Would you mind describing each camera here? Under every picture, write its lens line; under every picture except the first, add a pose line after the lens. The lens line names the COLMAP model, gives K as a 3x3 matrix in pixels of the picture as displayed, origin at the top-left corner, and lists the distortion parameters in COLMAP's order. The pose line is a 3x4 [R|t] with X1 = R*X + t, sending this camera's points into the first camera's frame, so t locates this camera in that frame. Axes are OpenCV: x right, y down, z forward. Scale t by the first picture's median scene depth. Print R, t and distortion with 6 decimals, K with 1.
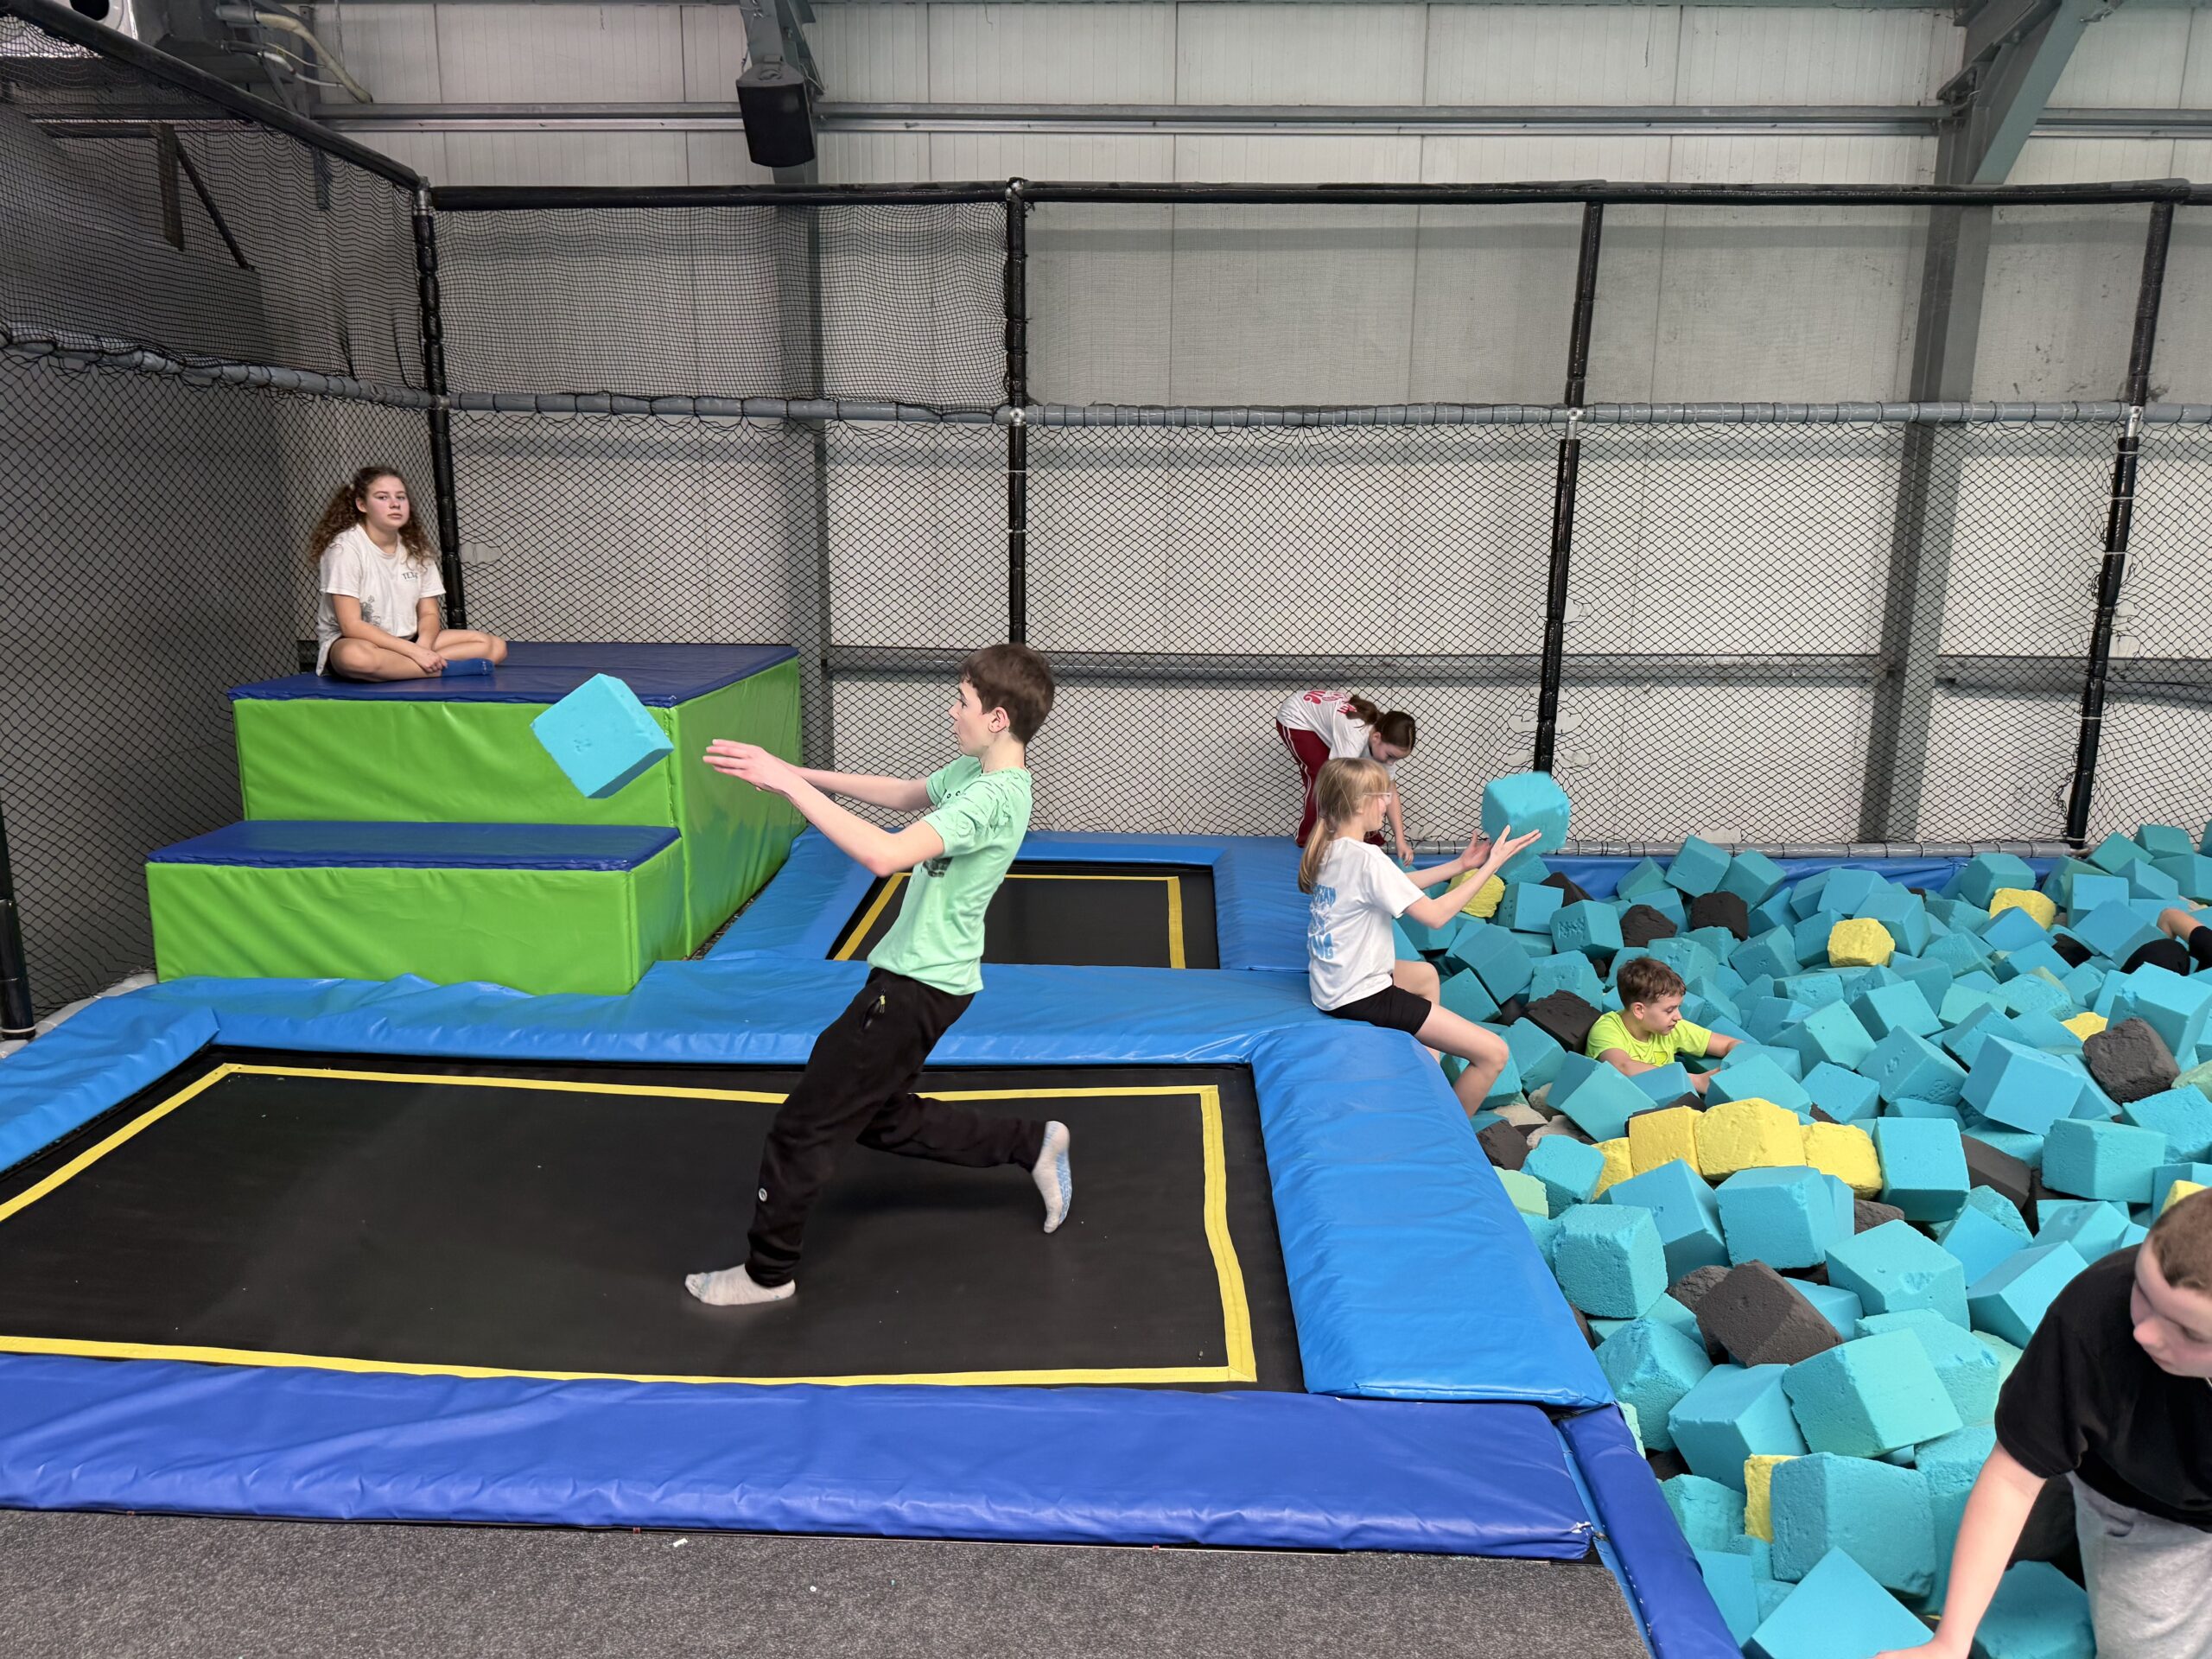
lens RADIAL K [[1597.1, 0, 1118.0], [0, 1597.1, 825.4], [0, 0, 1]] dist [0.057982, -0.053596]
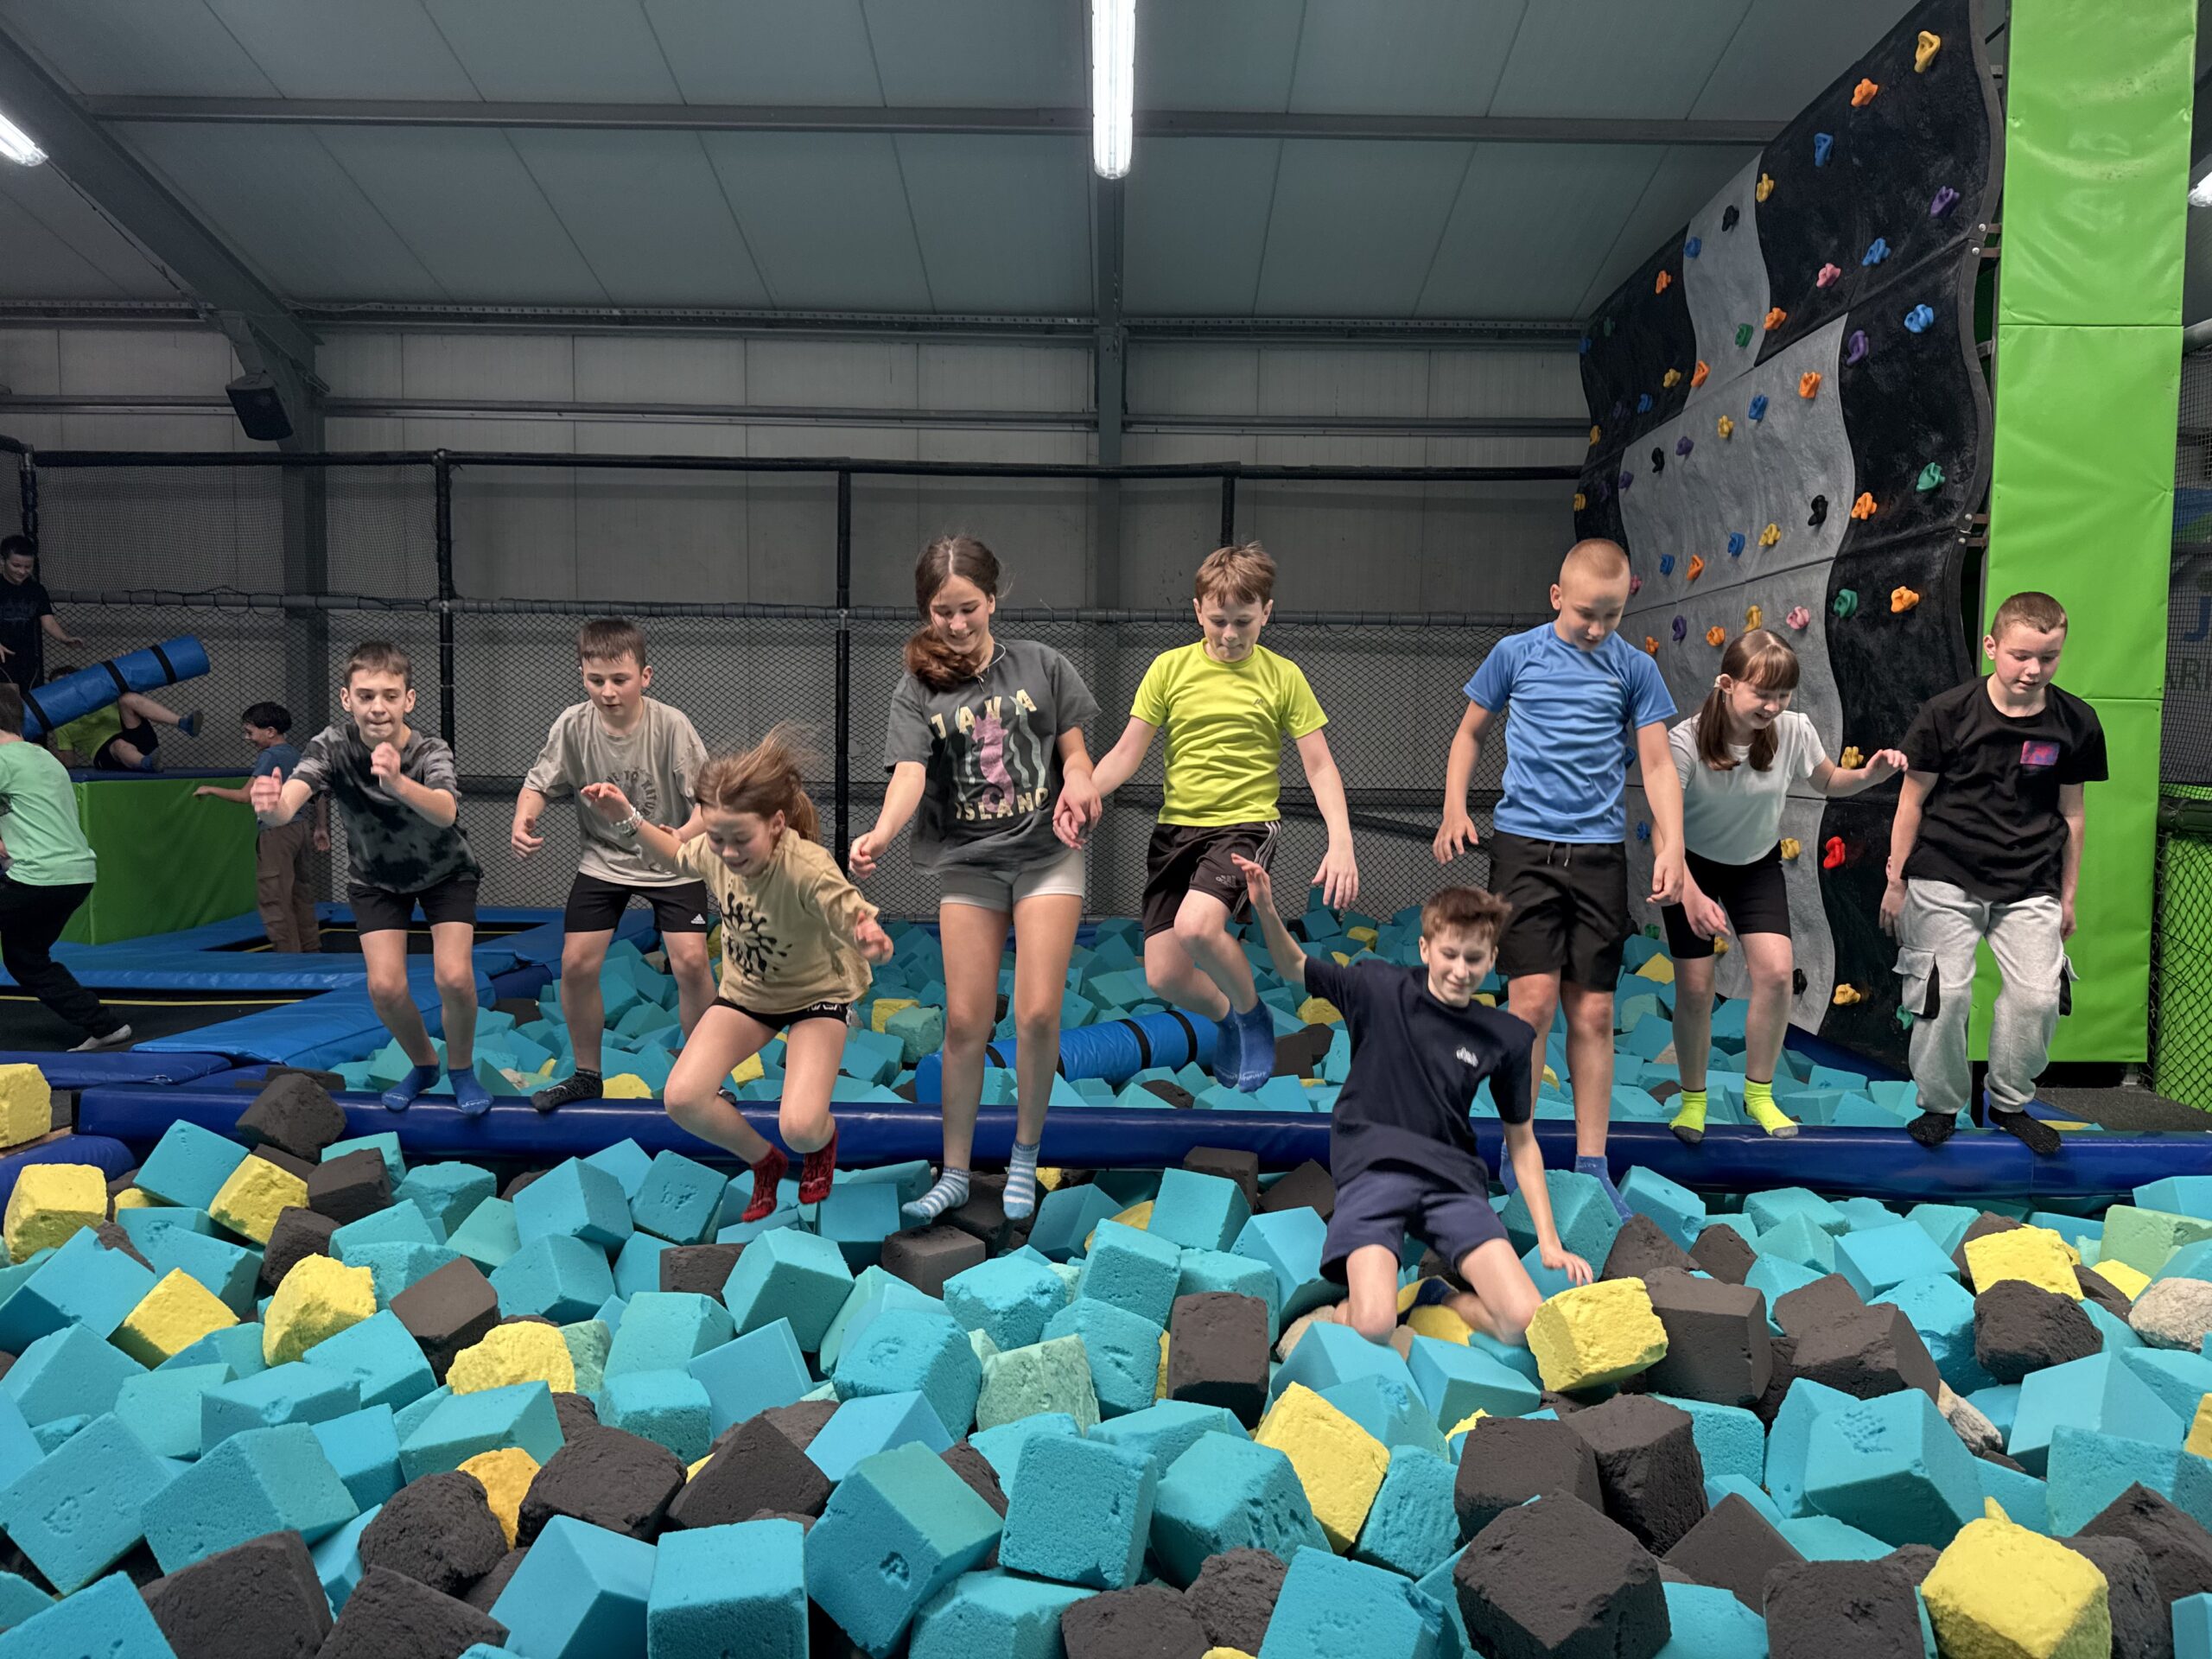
lens RADIAL K [[1597.1, 0, 1127.9], [0, 1597.1, 844.2], [0, 0, 1]] dist [0.057982, -0.053596]
pose [[0.999925, 0.006998, 0.010051, 0.528135], [-0.005556, 0.990561, -0.136960, 0.146786], [-0.010915, 0.136894, 0.990526, -0.398118]]
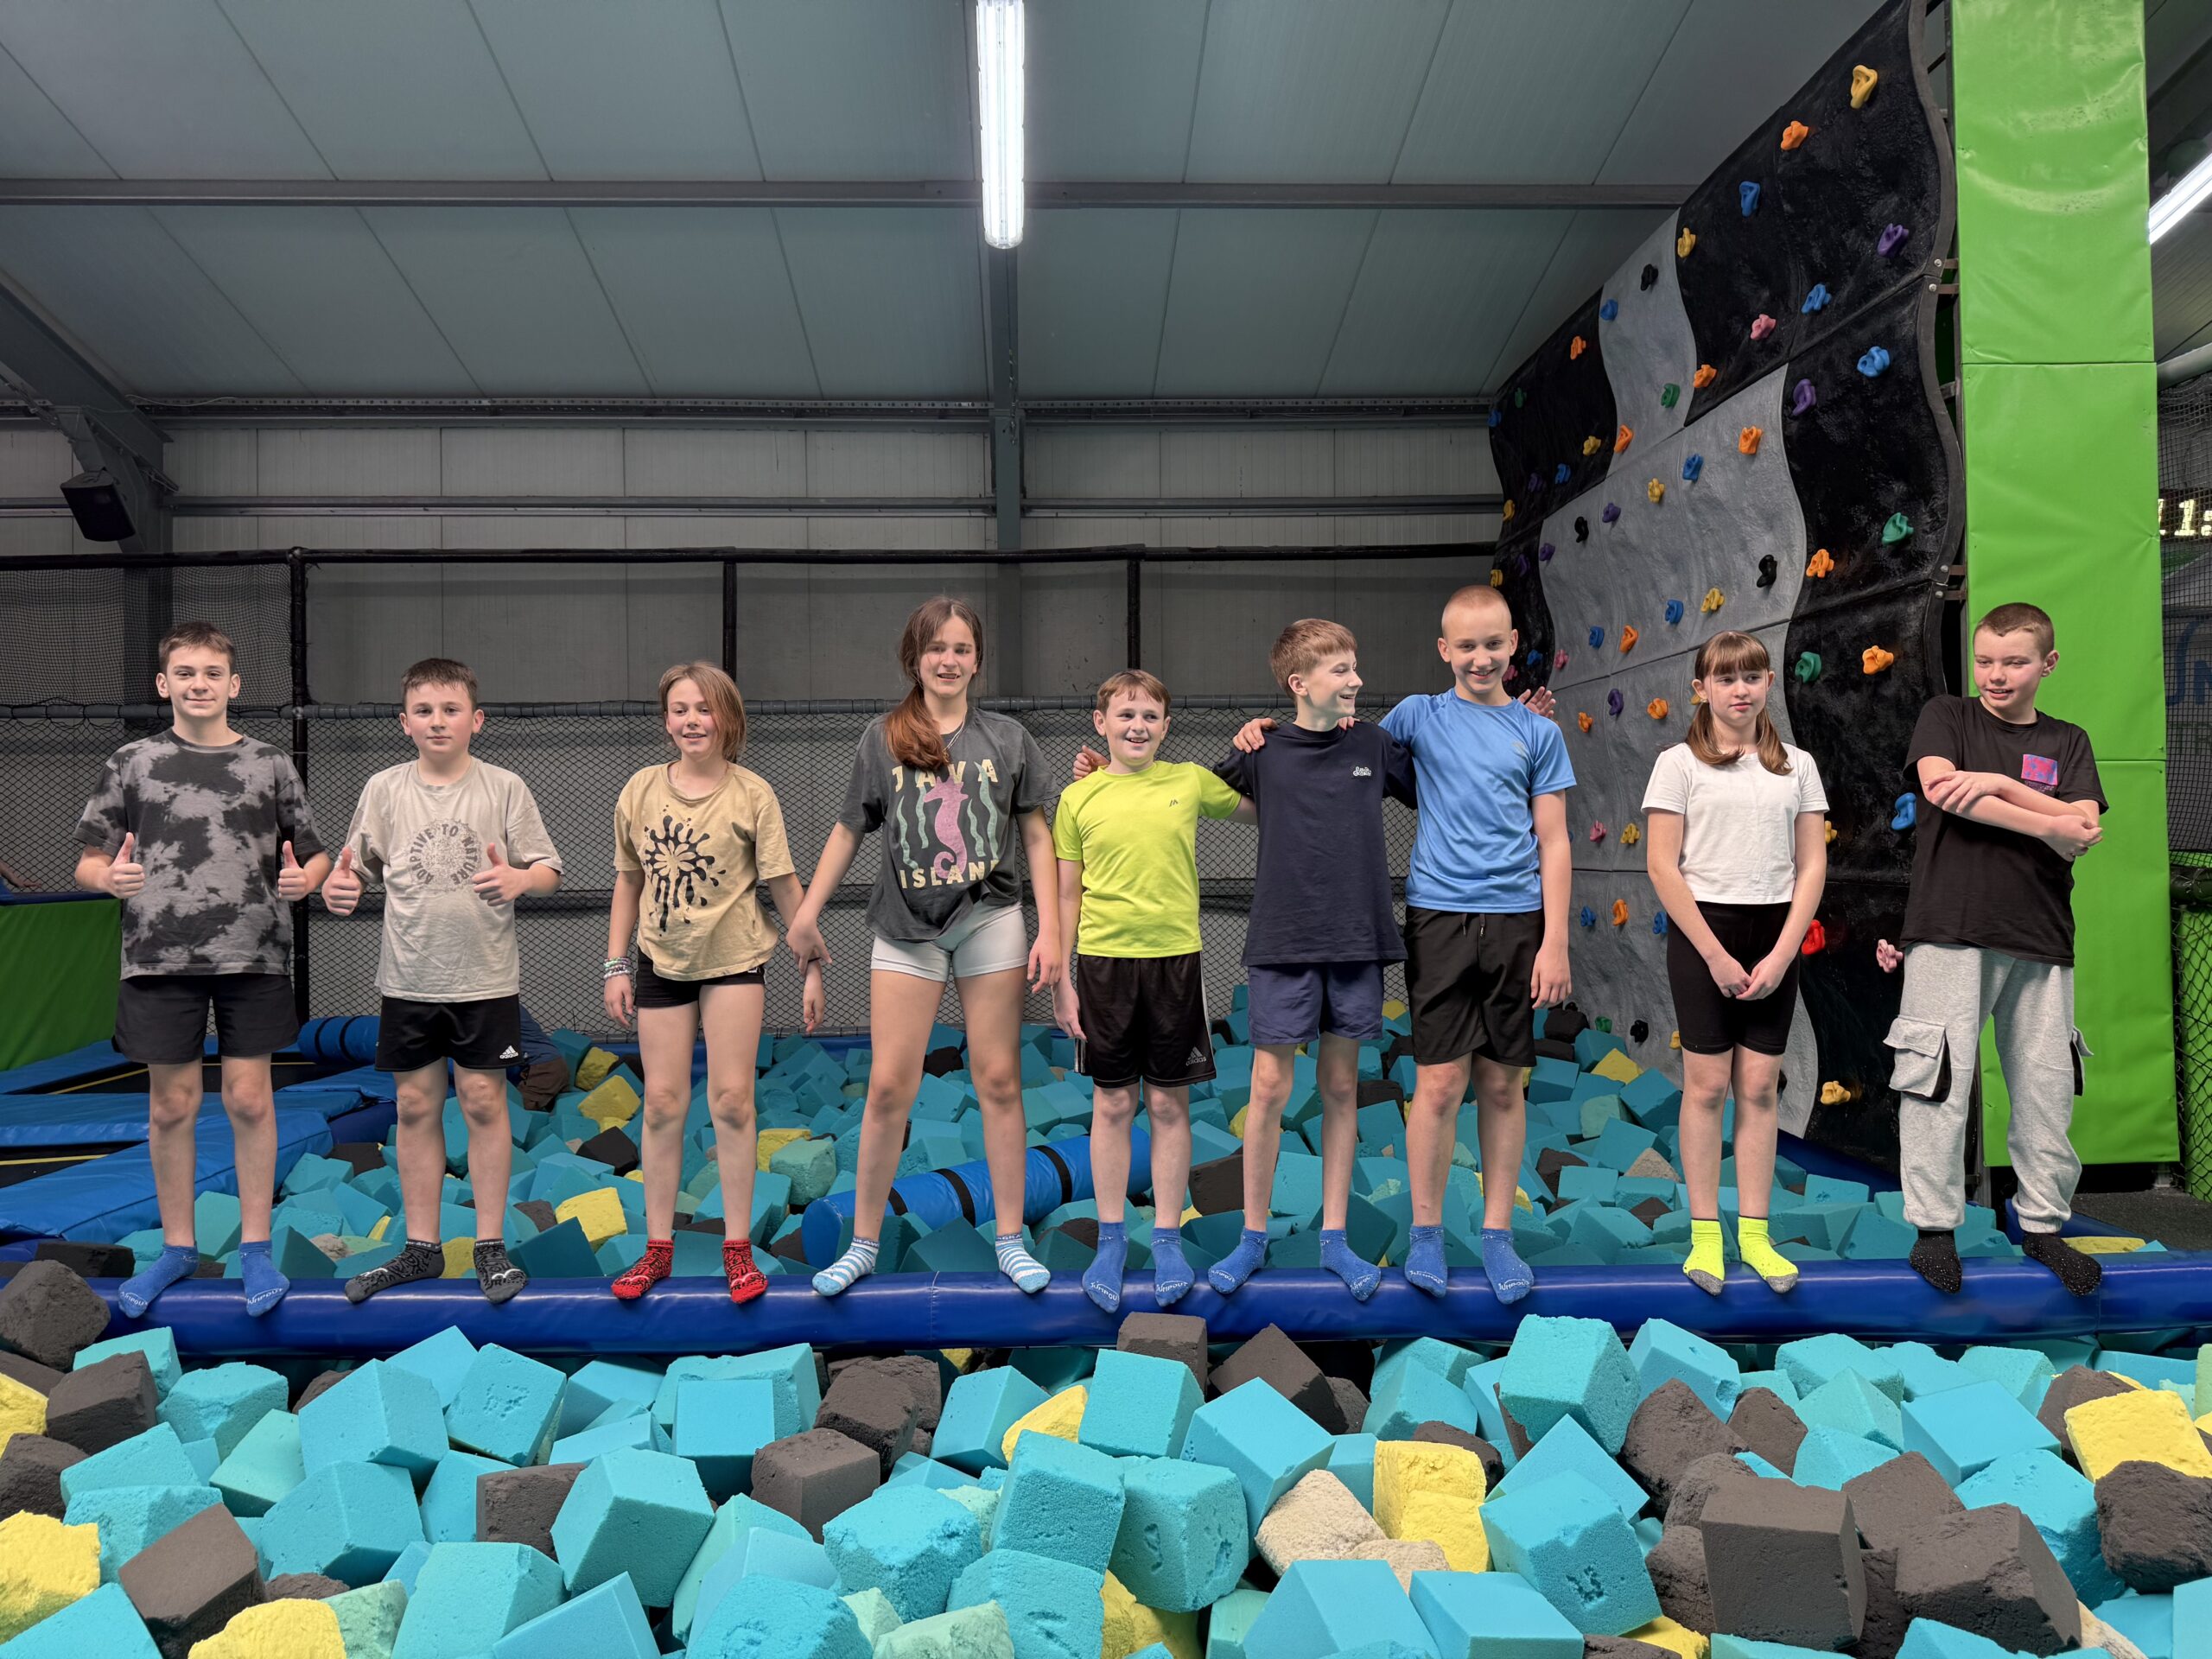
lens RADIAL K [[1597.1, 0, 1095.0], [0, 1597.1, 822.2], [0, 0, 1]] dist [0.057982, -0.053596]
pose [[0.998682, -0.018658, 0.047804, 0.527359], [0.028275, 0.977467, -0.209185, 0.131980], [-0.042823, 0.210261, 0.976707, -0.318290]]
